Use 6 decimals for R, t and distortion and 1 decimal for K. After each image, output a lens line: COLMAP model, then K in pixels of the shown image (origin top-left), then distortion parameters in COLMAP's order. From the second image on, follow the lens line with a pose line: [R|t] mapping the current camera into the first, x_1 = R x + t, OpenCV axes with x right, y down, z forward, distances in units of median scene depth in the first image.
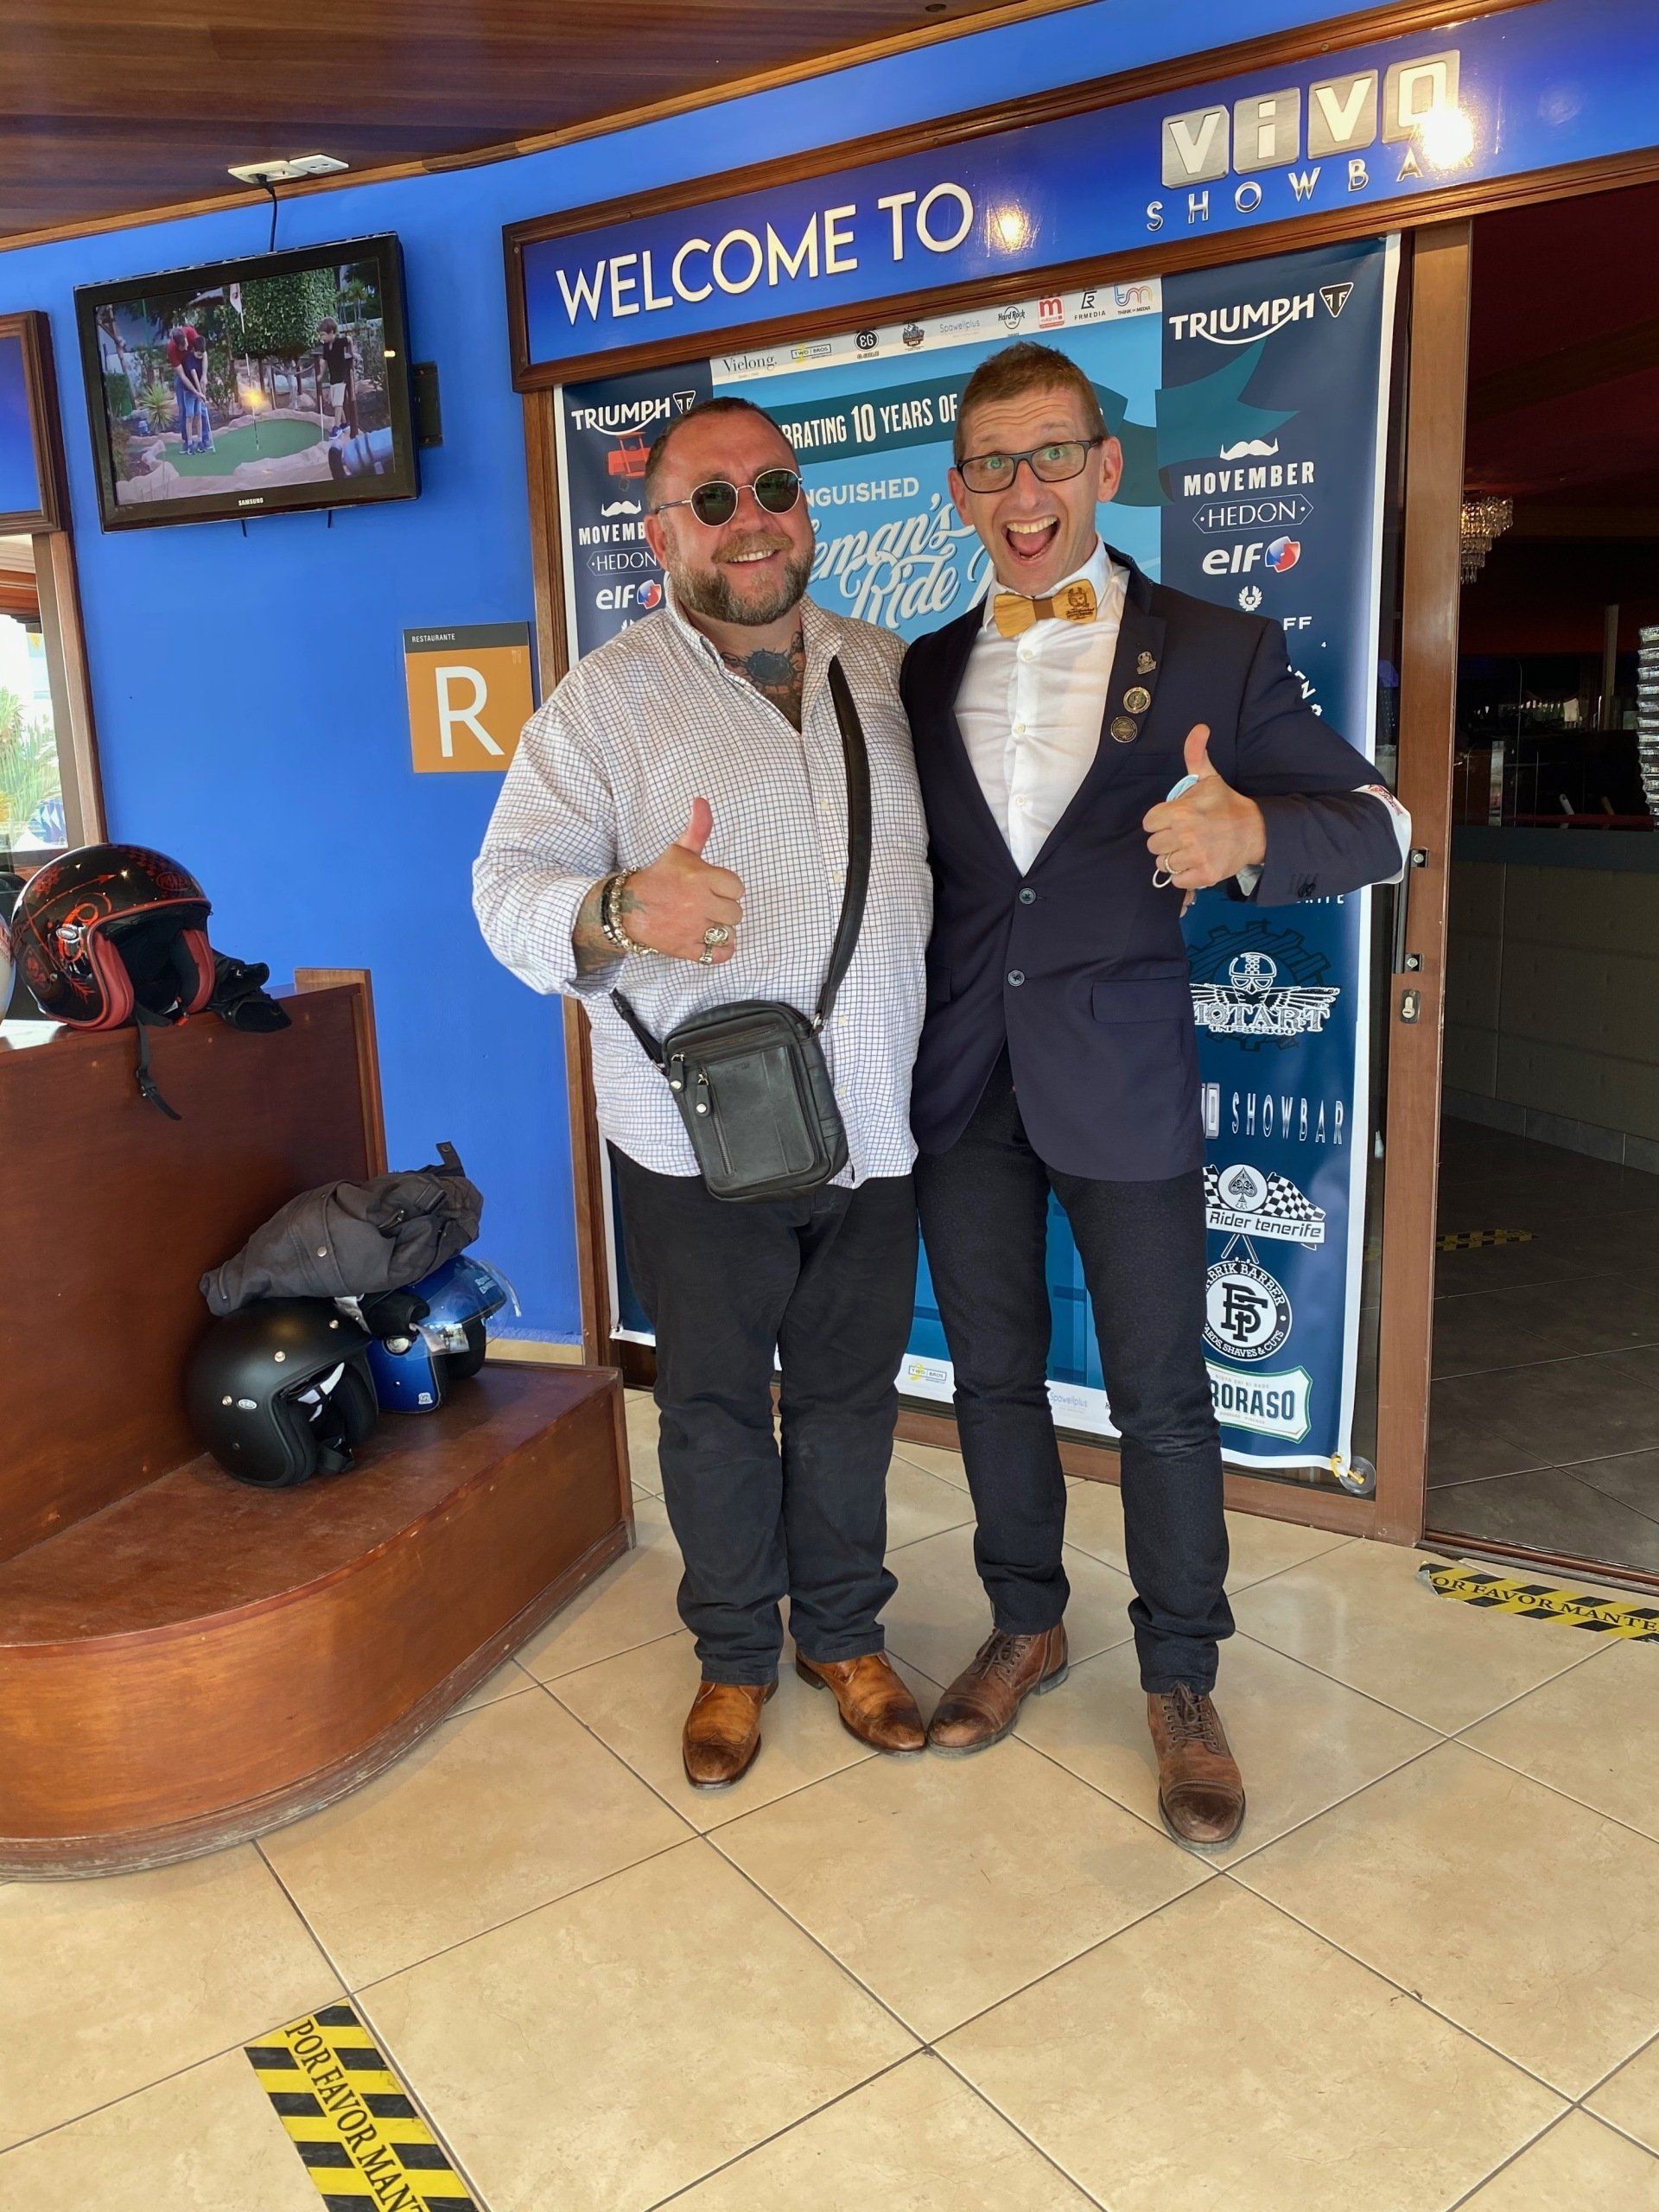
lens RADIAL K [[1685.7, 0, 831.5], [0, 1685.7, 1089.4], [0, 0, 1]] dist [0.003315, 0.002733]
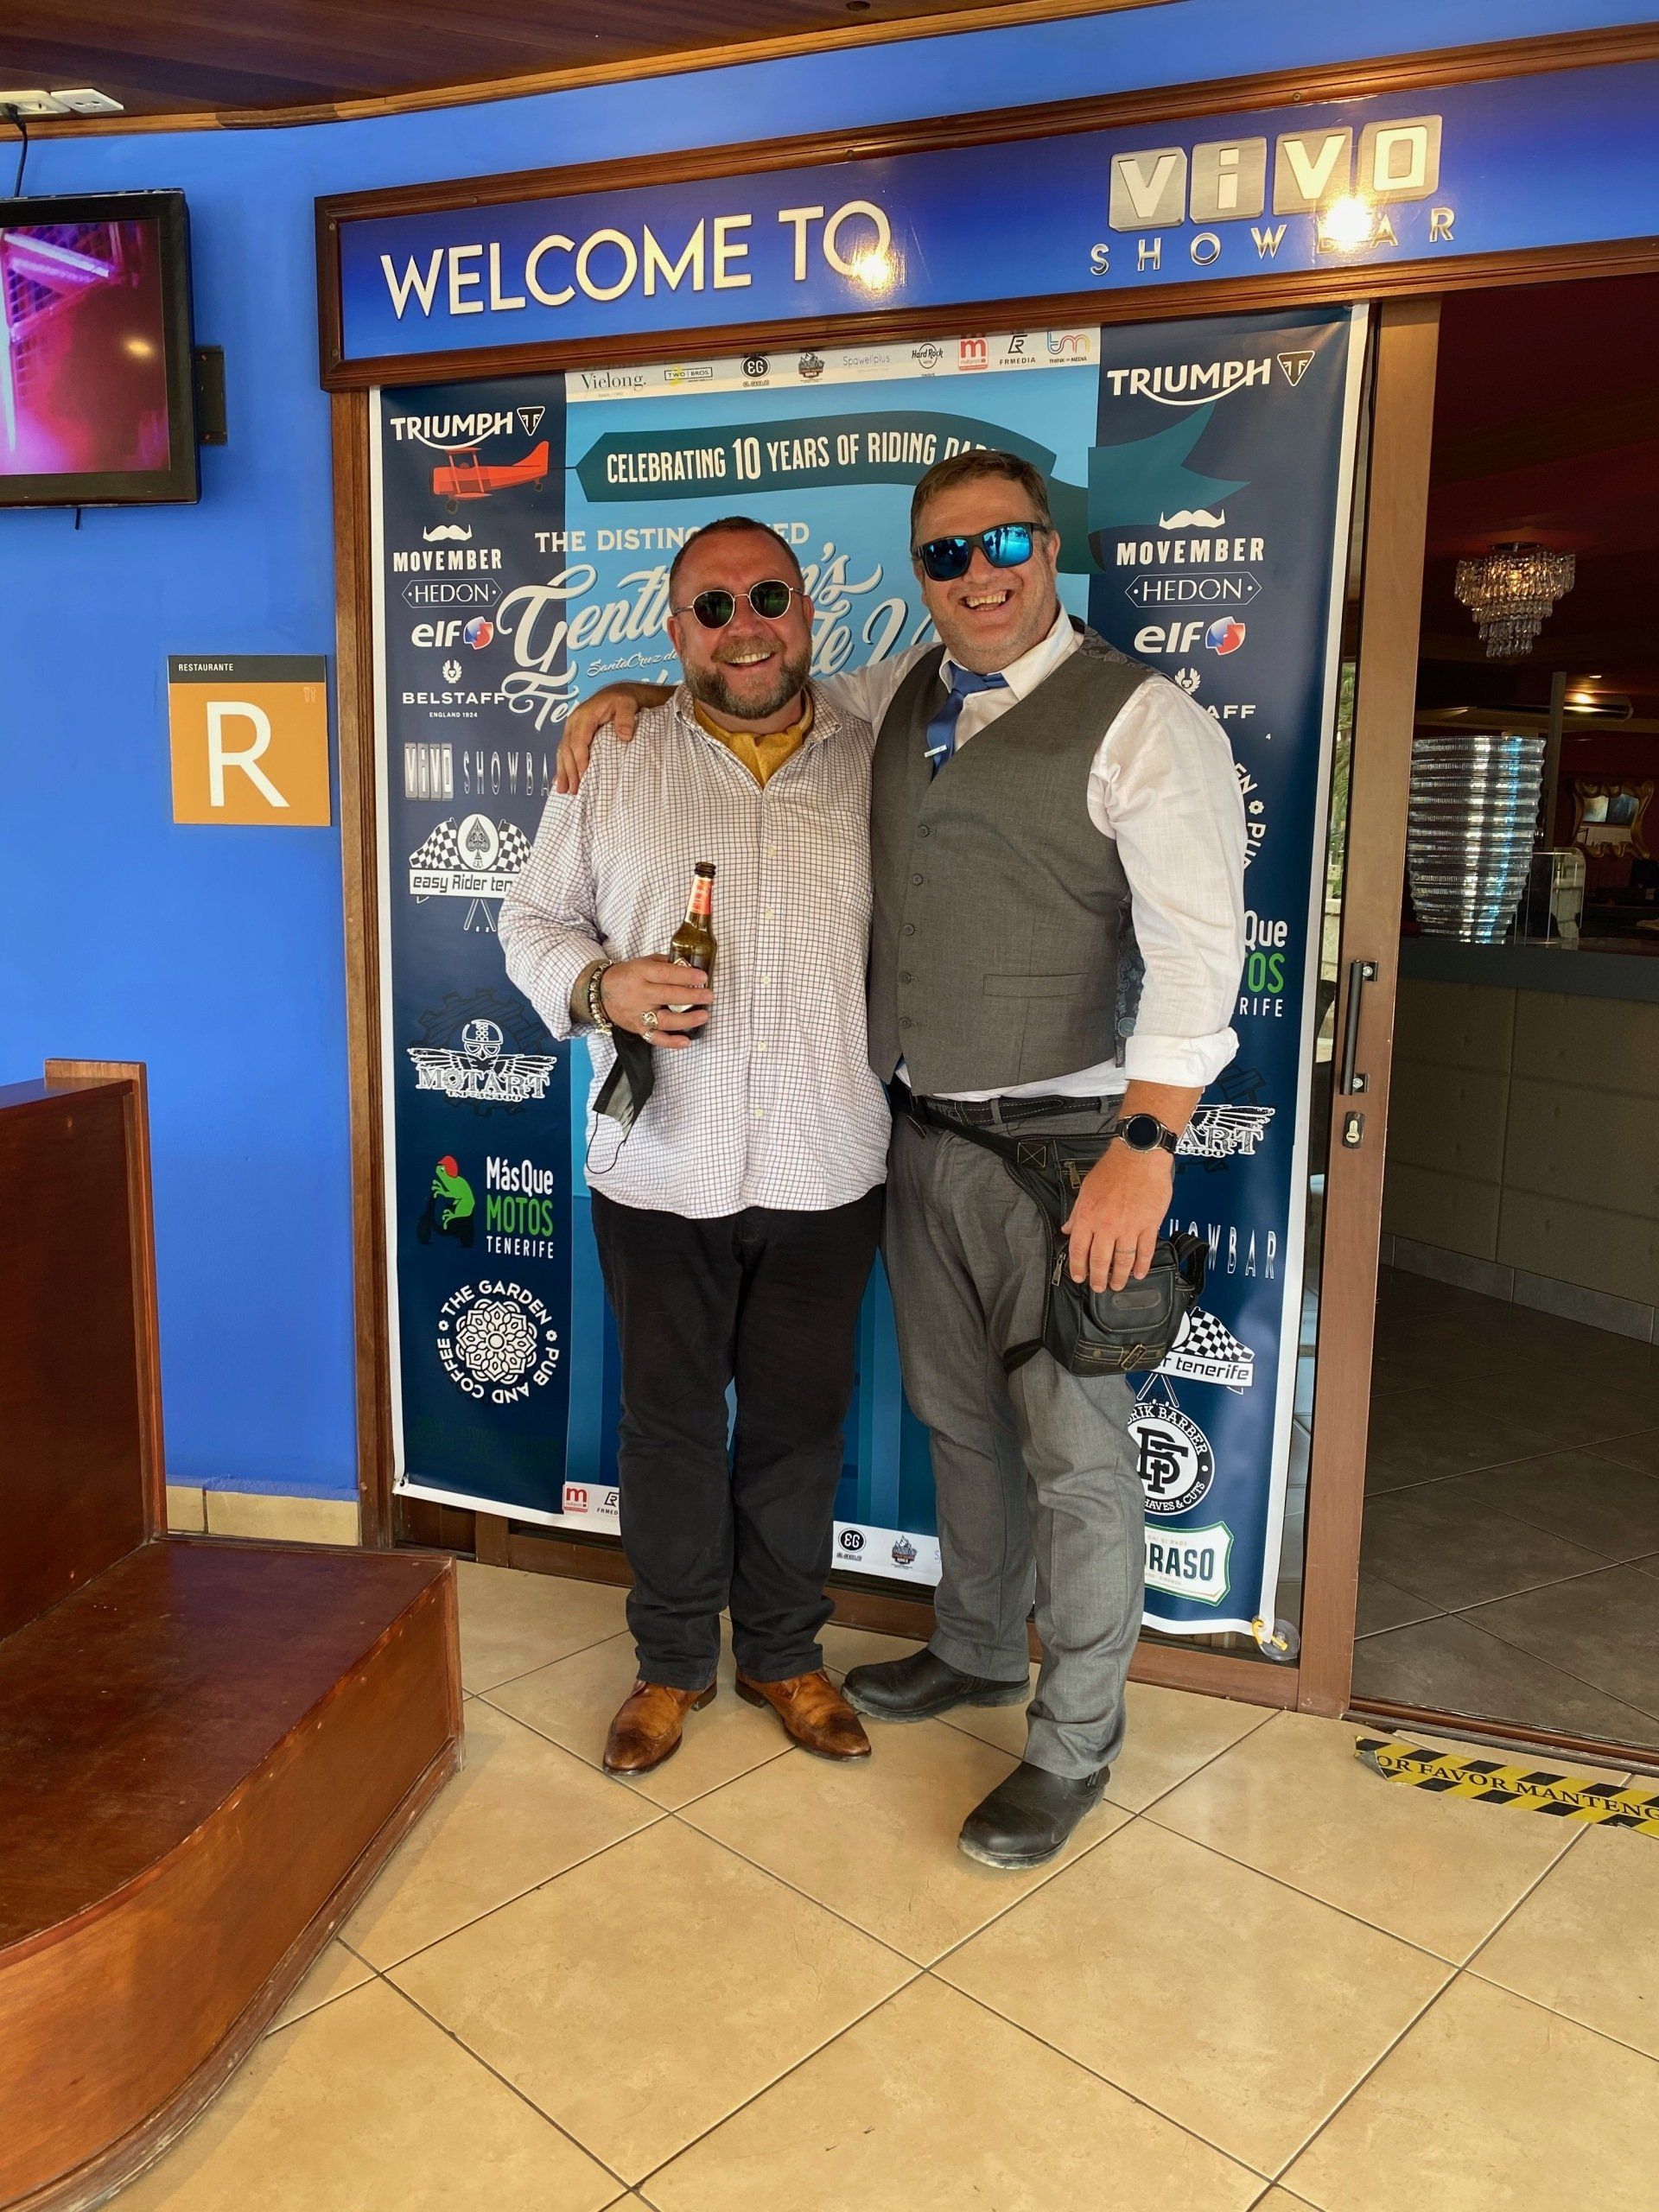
lens RADIAL K [[1689.4, 0, 822.6], [0, 1689.4, 1086.4], [0, 0, 1]] dist [0.003860, 0.000118]
pose [[0.980890, 0.018465, 0.193685, -0.118219], [-0.010024, 0.998960, -0.044471, -0.028529], [-0.194305, 0.041680, 0.980055, 0.147232]]
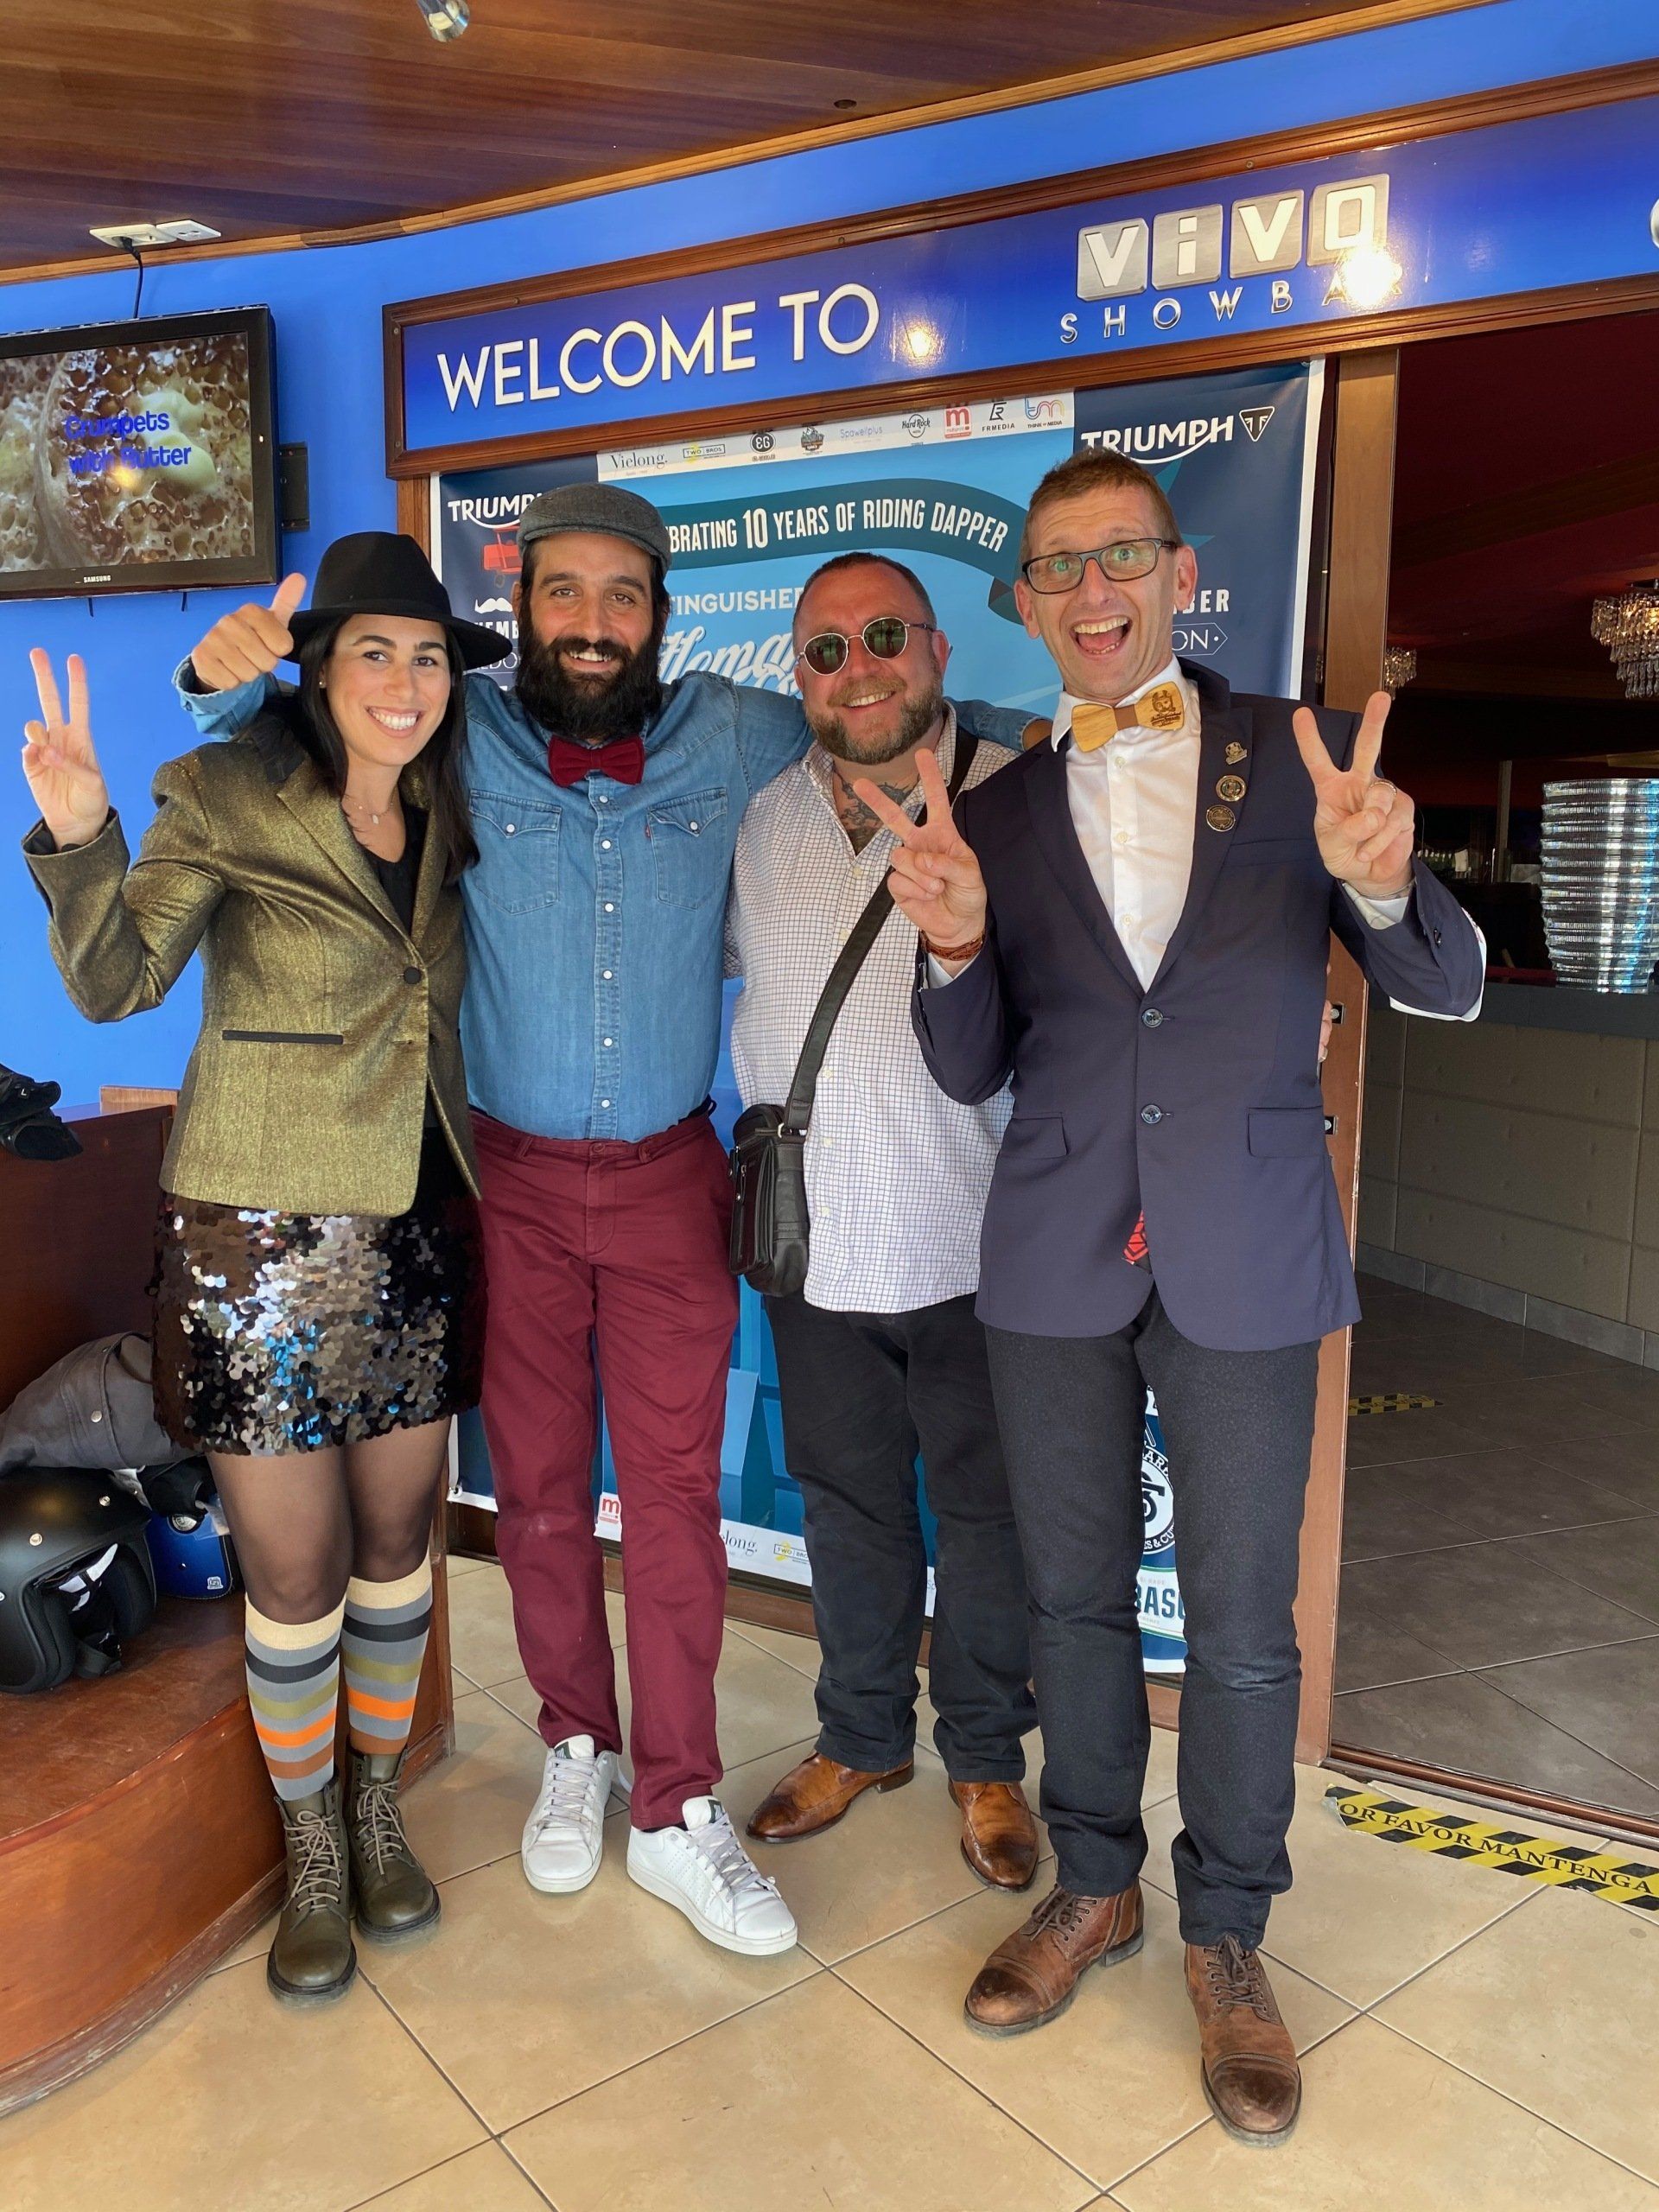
lens RADIAL K [[1690.0, 0, 826.1], [0, 1690.0, 1093.9], [0, 0, 1]] dist [-0.001214, 0.006681]
pose [[0.997804, 0.035348, 0.056020, 0.017224], [-0.031549, 0.997234, -0.067301, -0.020610], [-0.058244, 0.065385, 0.996159, 0.088632]]
